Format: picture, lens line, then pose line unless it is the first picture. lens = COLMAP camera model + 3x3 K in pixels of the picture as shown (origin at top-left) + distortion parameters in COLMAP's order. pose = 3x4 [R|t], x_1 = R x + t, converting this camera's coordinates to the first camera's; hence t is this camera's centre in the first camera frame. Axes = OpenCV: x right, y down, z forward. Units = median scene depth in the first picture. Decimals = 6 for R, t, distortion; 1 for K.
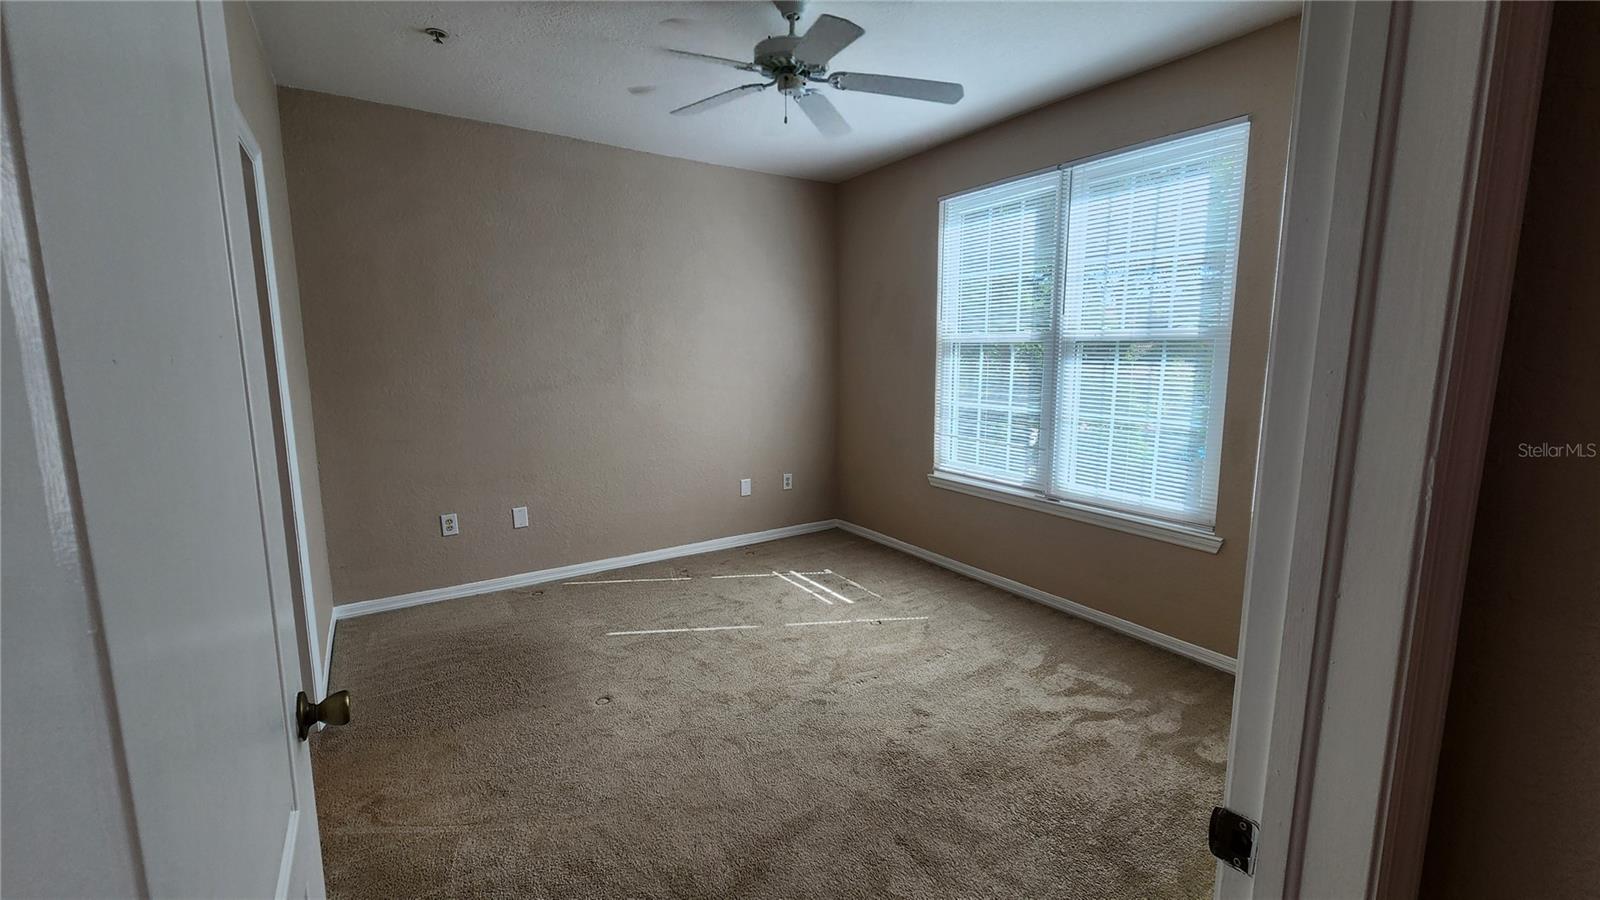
lens RADIAL K [[652.7, 0, 804.6], [0, 652.7, 456.4], [0, 0, 1]] dist [0.001617, -0.001739]
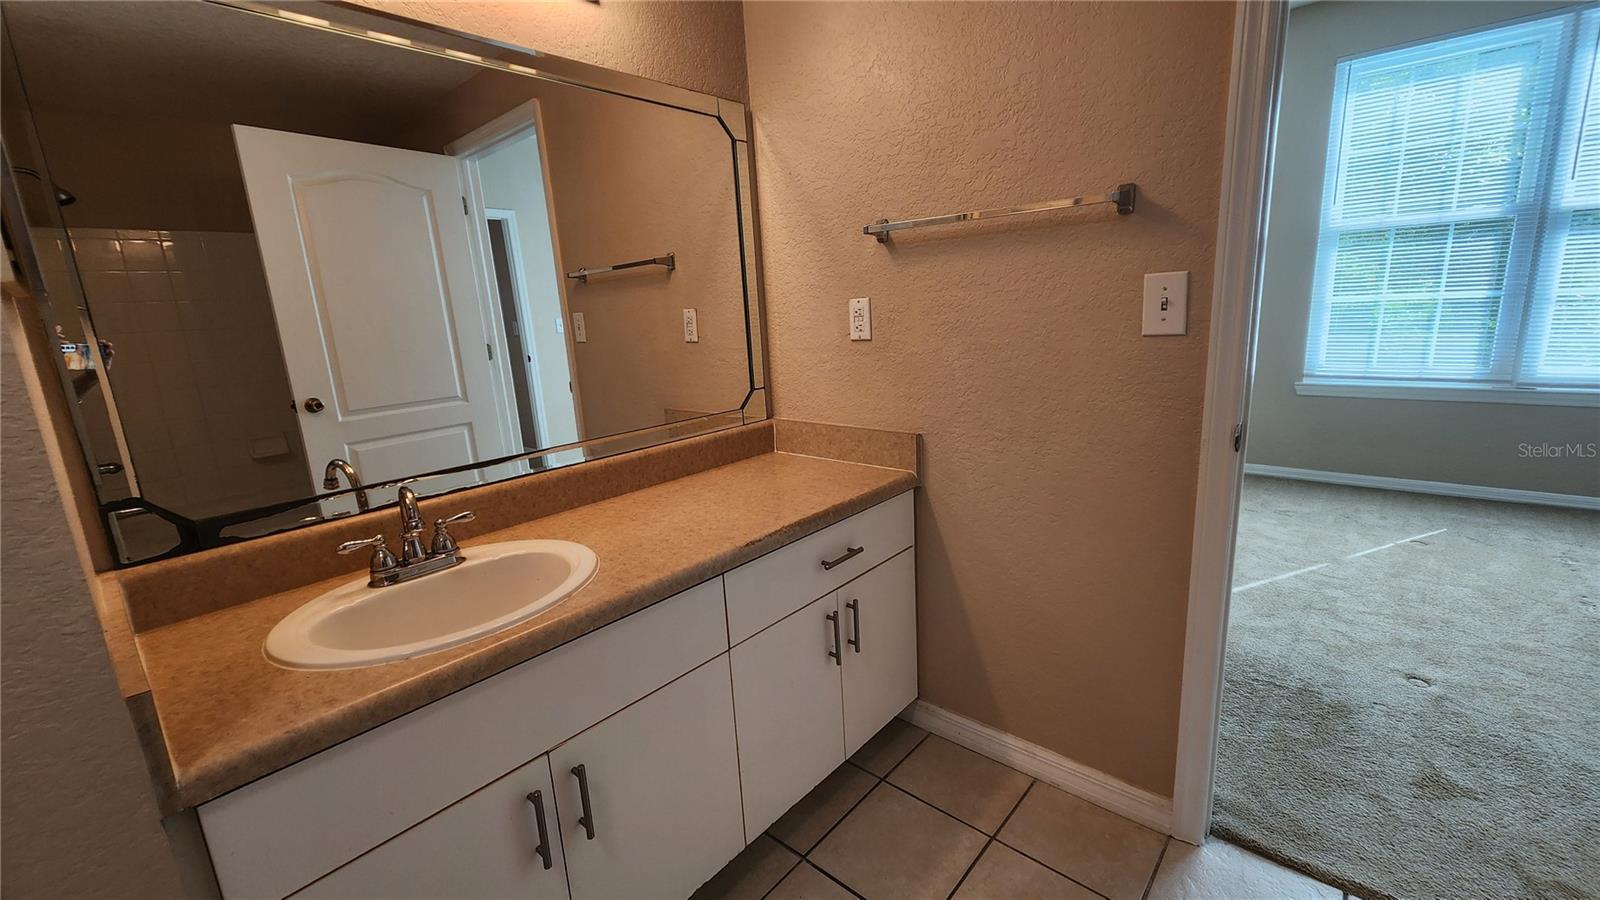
lens RADIAL K [[652.7, 0, 810.6], [0, 652.7, 448.7], [0, 0, 1]] dist [0.001617, -0.001739]
pose [[0.962038, -0.097748, 0.254811, -0.794112], [0.085513, 0.994607, 0.058686, 0.010050], [-0.259174, -0.034668, 0.965208, 0.342971]]
